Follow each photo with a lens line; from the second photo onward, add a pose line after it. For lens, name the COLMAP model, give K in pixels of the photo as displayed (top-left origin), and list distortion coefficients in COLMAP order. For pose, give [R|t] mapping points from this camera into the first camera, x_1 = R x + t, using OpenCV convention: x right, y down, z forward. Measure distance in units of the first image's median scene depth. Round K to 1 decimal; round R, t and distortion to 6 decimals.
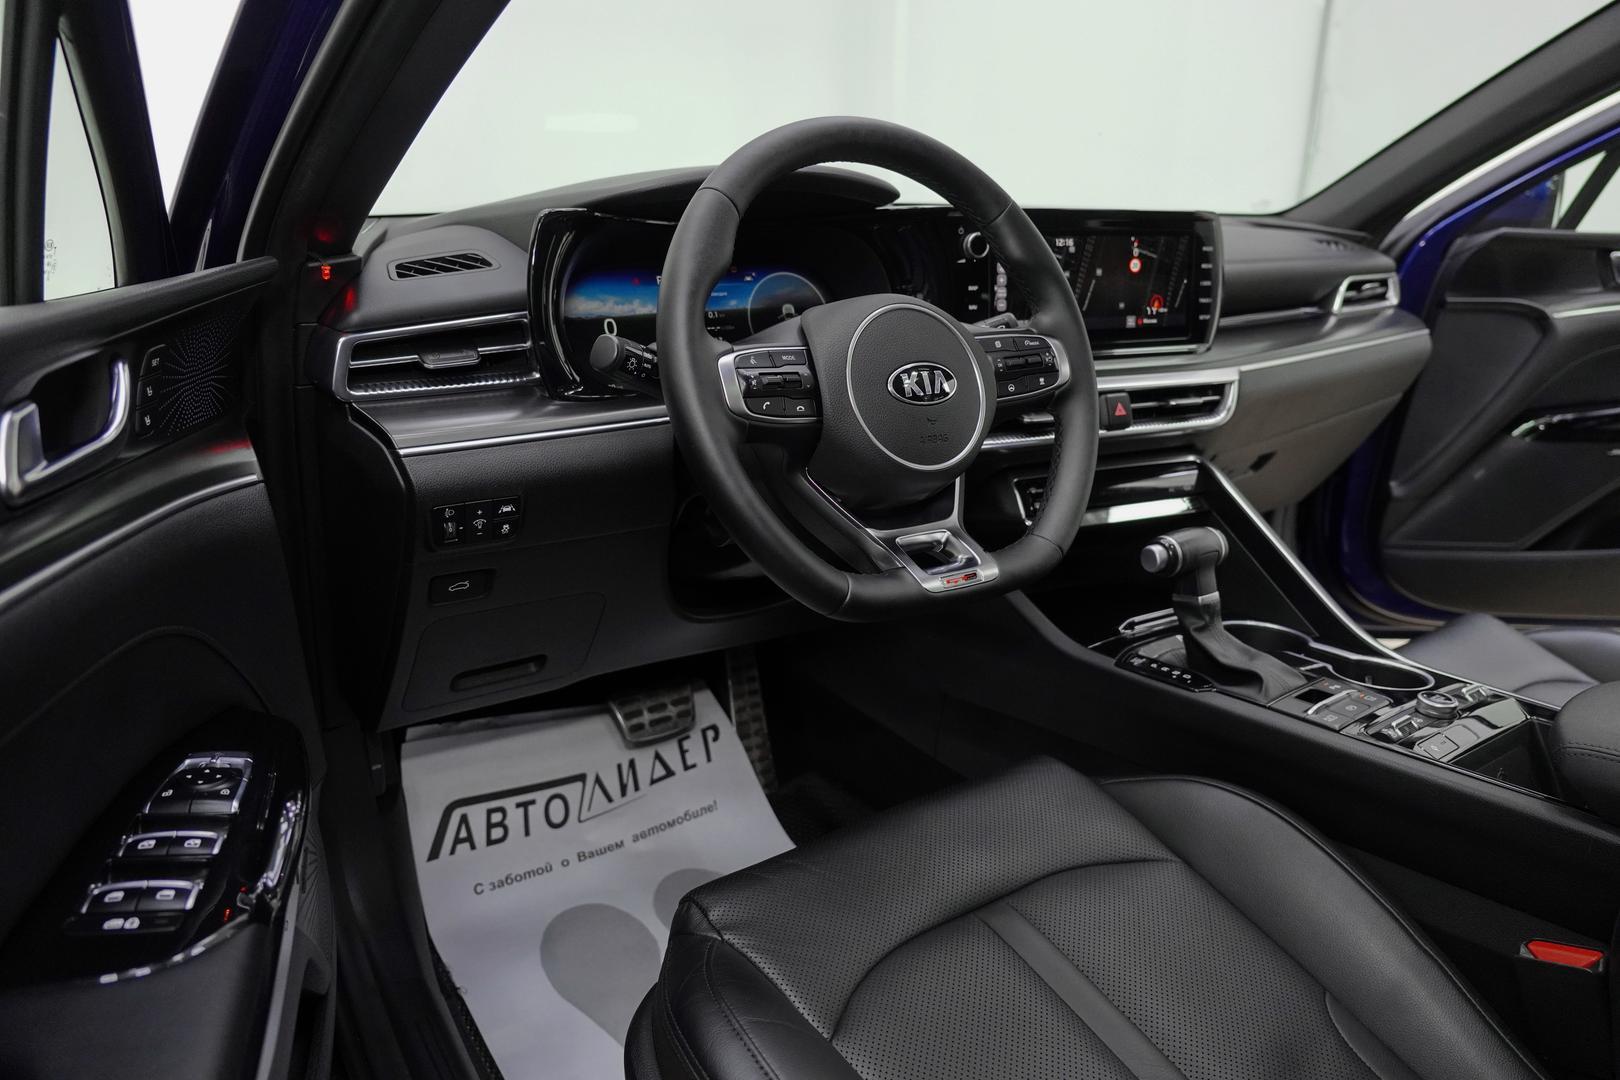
lens RADIAL K [[1151.5, 0, 810.0], [0, 1151.5, 540.0], [0, 0, 1]] dist [0.000487, 0.000869]
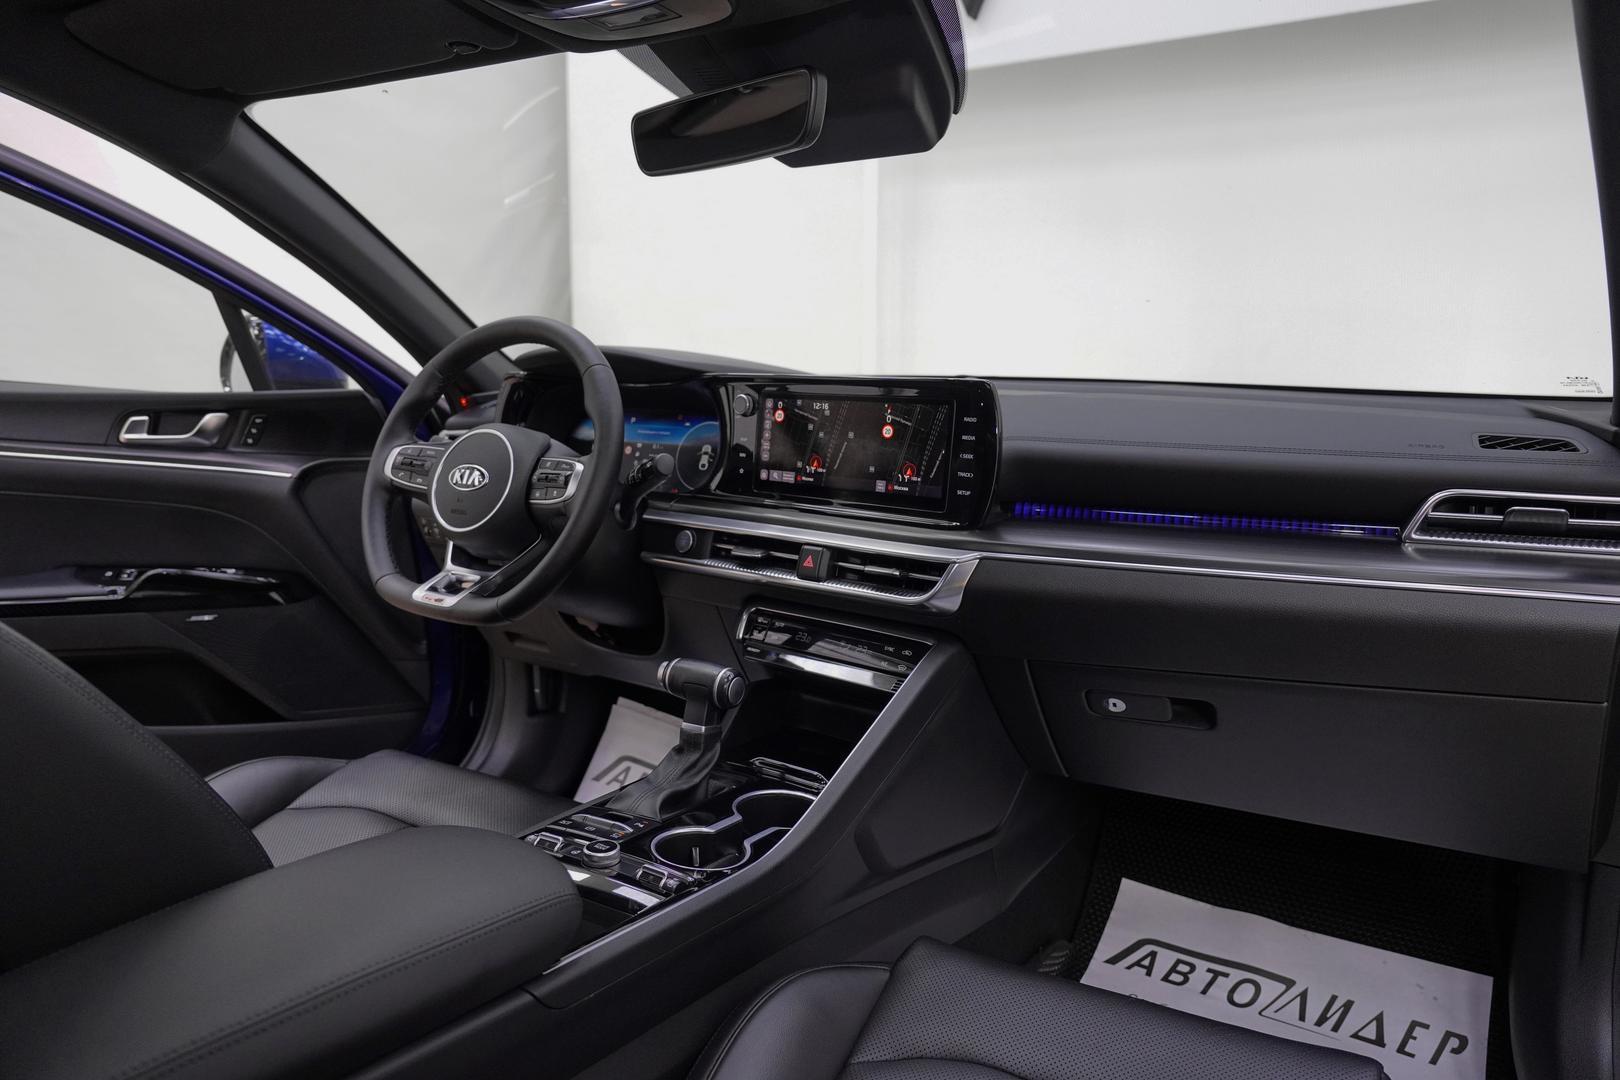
lens RADIAL K [[1151.5, 0, 810.0], [0, 1151.5, 540.0], [0, 0, 1]] dist [0.000487, 0.000869]
pose [[0.296914, 0.128893, -0.946165, 1.214538], [-0.271783, 0.961274, 0.045663, -0.173242], [0.915410, 0.243594, 0.320447, 0.633091]]
